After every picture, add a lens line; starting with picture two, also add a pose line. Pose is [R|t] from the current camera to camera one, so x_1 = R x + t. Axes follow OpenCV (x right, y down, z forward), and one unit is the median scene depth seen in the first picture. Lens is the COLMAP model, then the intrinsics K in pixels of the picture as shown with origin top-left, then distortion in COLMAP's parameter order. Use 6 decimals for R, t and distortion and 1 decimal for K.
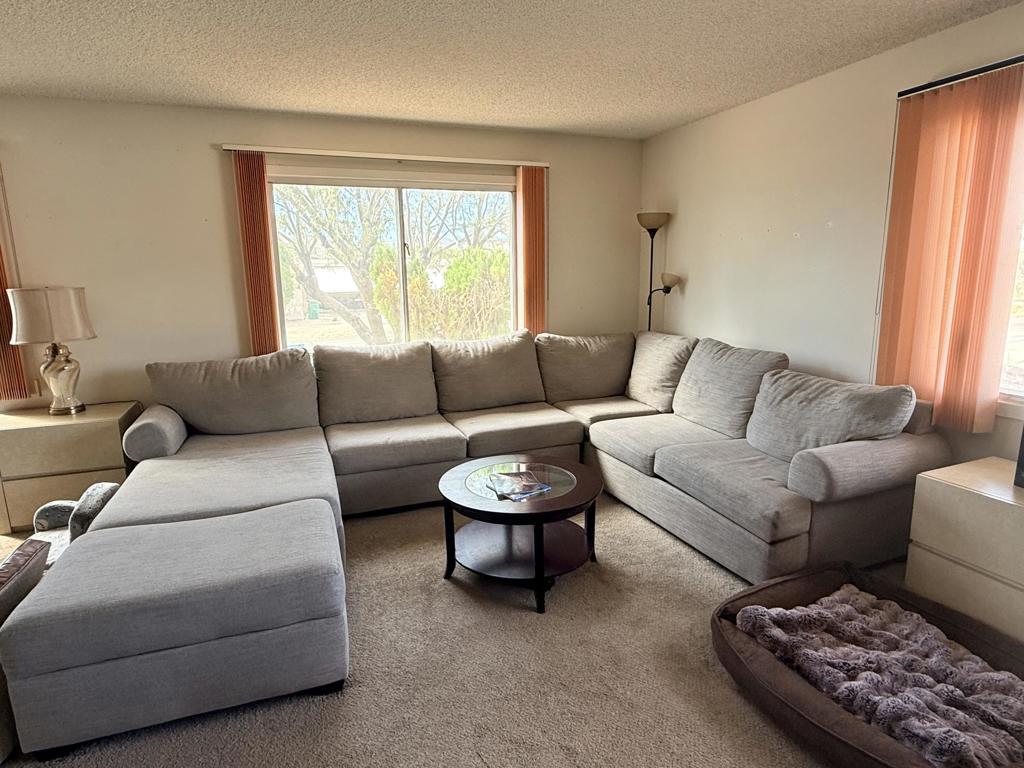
lens RADIAL K [[579.3, 0, 511.3], [0, 579.3, 380.8], [0, 0, 1]] dist [0.008419, 0.001077]
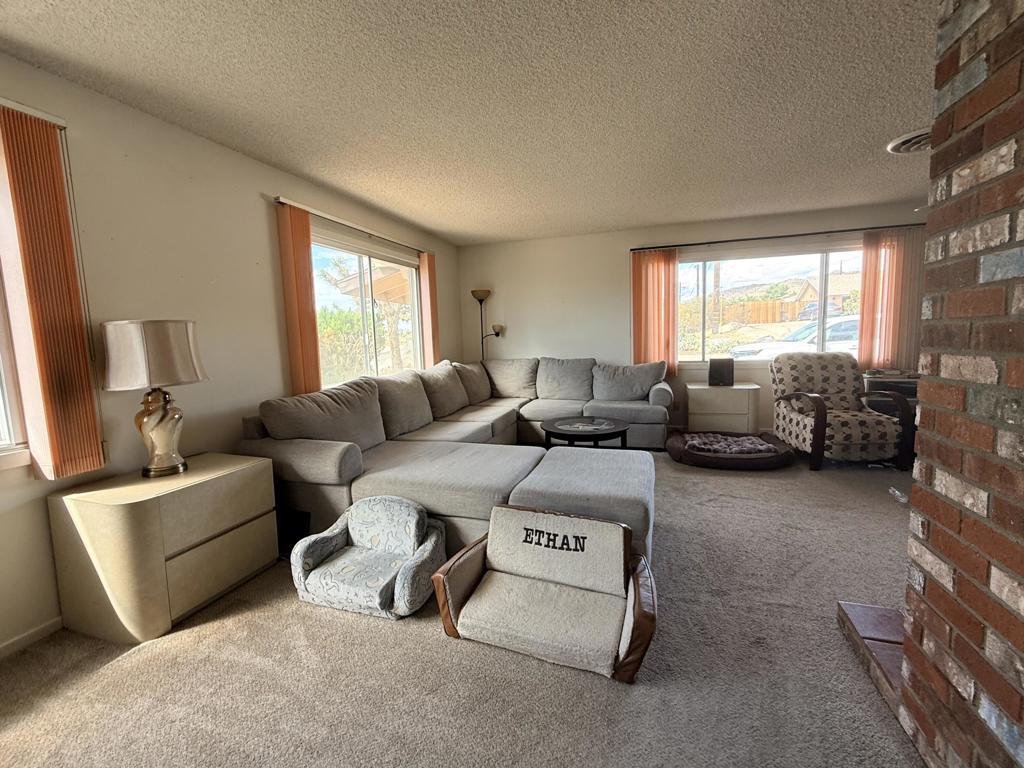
lens RADIAL K [[441.9, 0, 511.6], [0, 441.9, 385.3], [0, 0, 1]] dist [-0.001086, -0.000123]
pose [[0.619829, -0.094194, 0.779063, -0.838331], [0.168299, 0.985626, -0.014731, 0.020607], [-0.766477, 0.140247, 0.626772, 0.192081]]
